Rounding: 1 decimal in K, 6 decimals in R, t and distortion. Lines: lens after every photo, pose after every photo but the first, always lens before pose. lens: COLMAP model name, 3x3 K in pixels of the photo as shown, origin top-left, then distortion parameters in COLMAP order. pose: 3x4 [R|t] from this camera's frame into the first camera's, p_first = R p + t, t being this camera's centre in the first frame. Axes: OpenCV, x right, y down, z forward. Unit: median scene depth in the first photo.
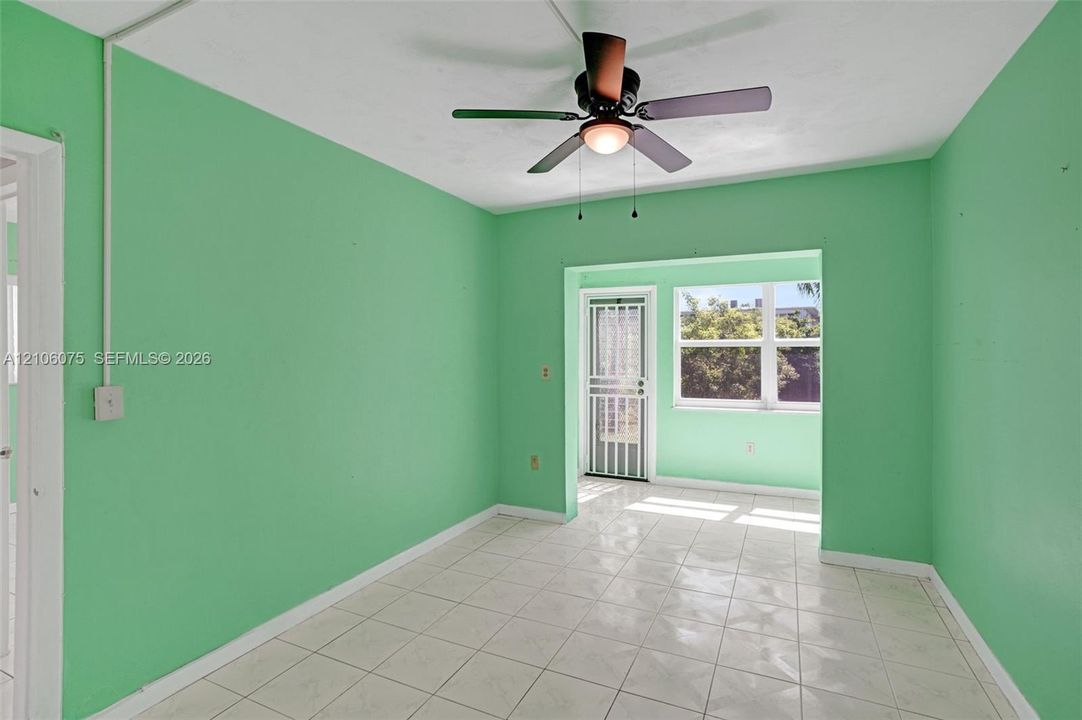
lens RADIAL K [[511.7, 0, 555.9], [0, 511.7, 358.7], [0, 0, 1]] dist [-0.069530, 0.034966]
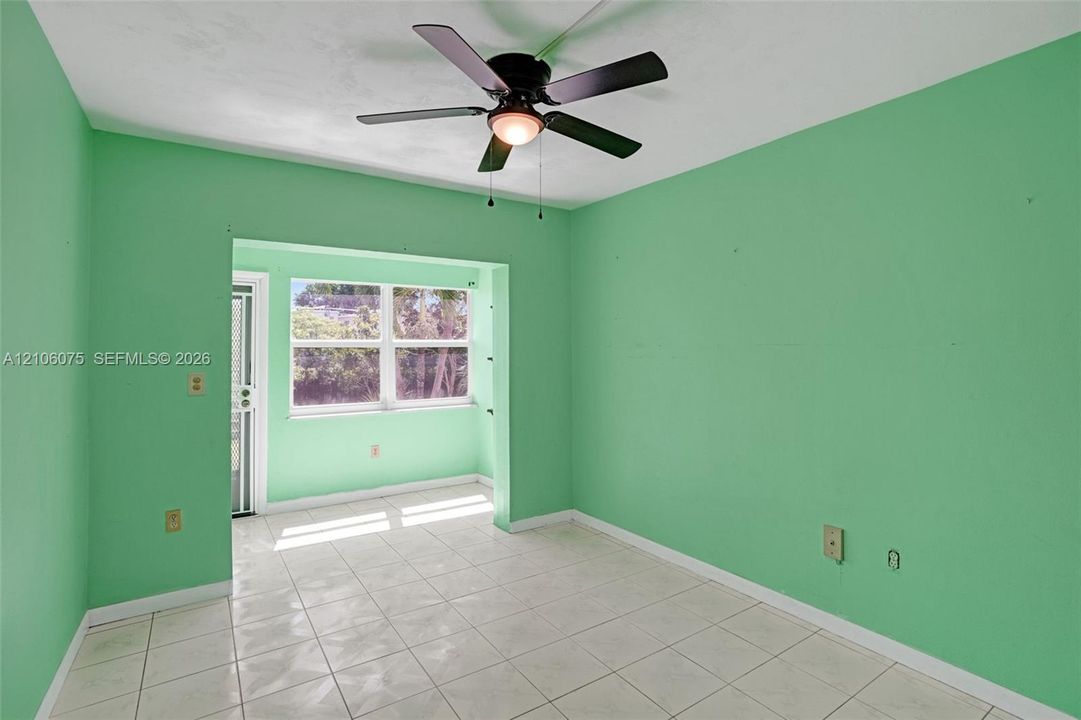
lens RADIAL K [[518.4, 0, 542.2], [0, 518.4, 343.9], [0, 0, 1]] dist [-0.004415, 0.000016]
pose [[0.530917, 0.008649, 0.847380, -0.315856], [0.017563, 0.999621, -0.021207, -0.003242], [-0.847242, 0.026141, 0.530563, 0.201677]]
